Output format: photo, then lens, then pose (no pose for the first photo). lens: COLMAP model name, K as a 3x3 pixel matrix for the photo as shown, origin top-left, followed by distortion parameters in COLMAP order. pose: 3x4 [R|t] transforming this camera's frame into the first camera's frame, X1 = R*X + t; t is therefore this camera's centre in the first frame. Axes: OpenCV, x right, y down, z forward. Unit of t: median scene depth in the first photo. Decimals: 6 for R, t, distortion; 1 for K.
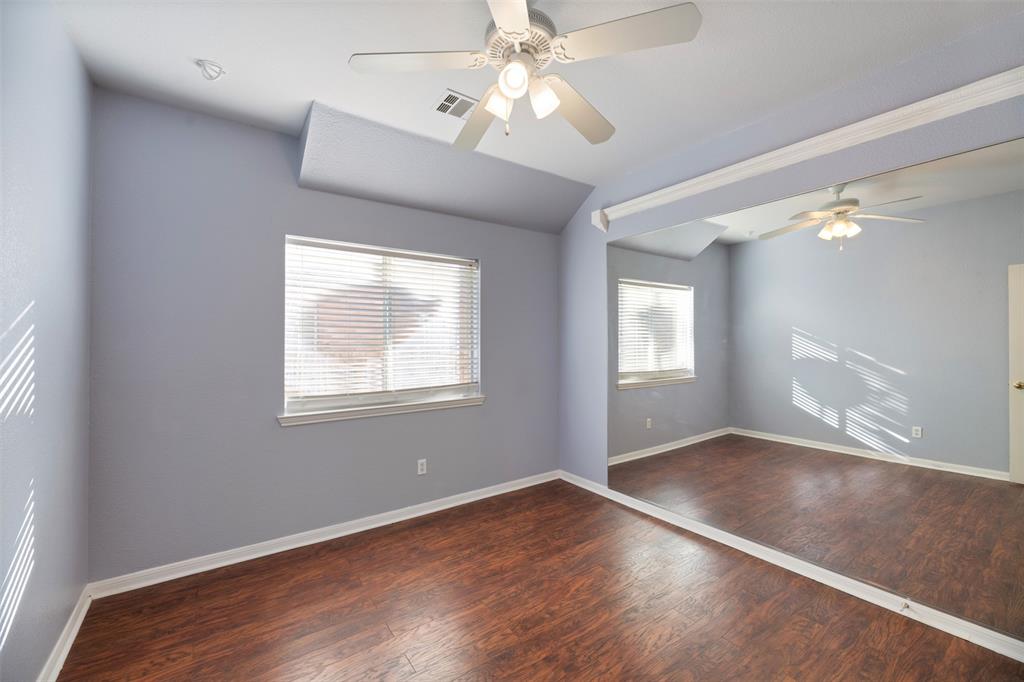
lens RADIAL K [[414.1, 0, 510.1], [0, 414.1, 340.2], [0, 0, 1]] dist [-0.002192, 0.000043]
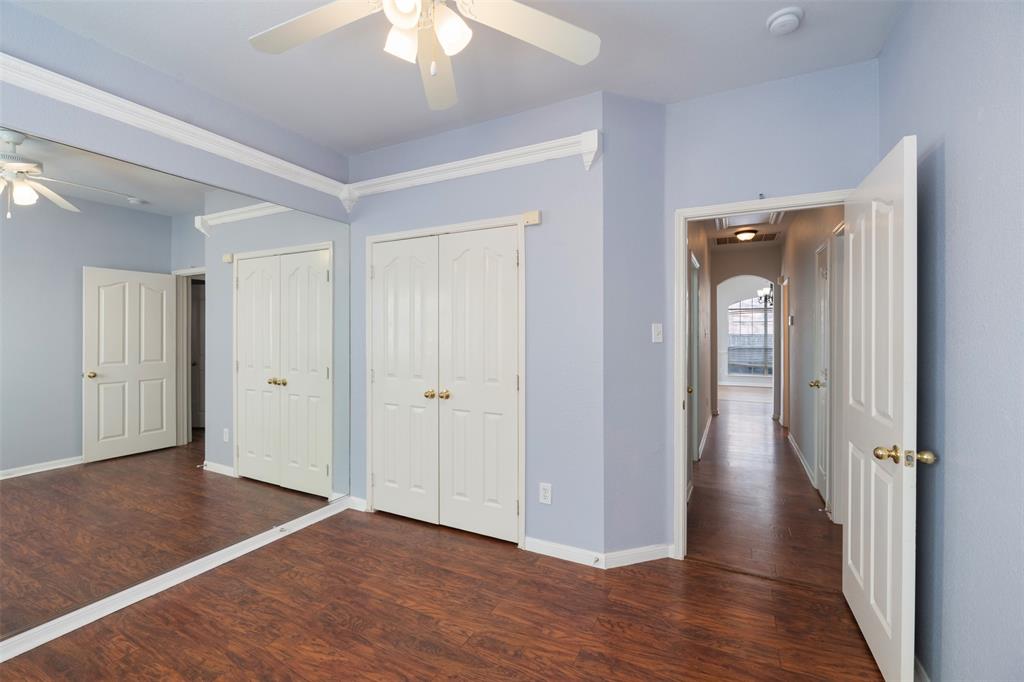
lens RADIAL K [[440.7, 0, 504.6], [0, 440.7, 340.2], [0, 0, 1]] dist [-0.004069, -0.000269]
pose [[-0.451459, -0.008825, 0.892248, -0.456153], [-0.001088, 0.999956, 0.009339, 0.004712], [-0.892291, 0.003246, -0.451448, 0.695546]]
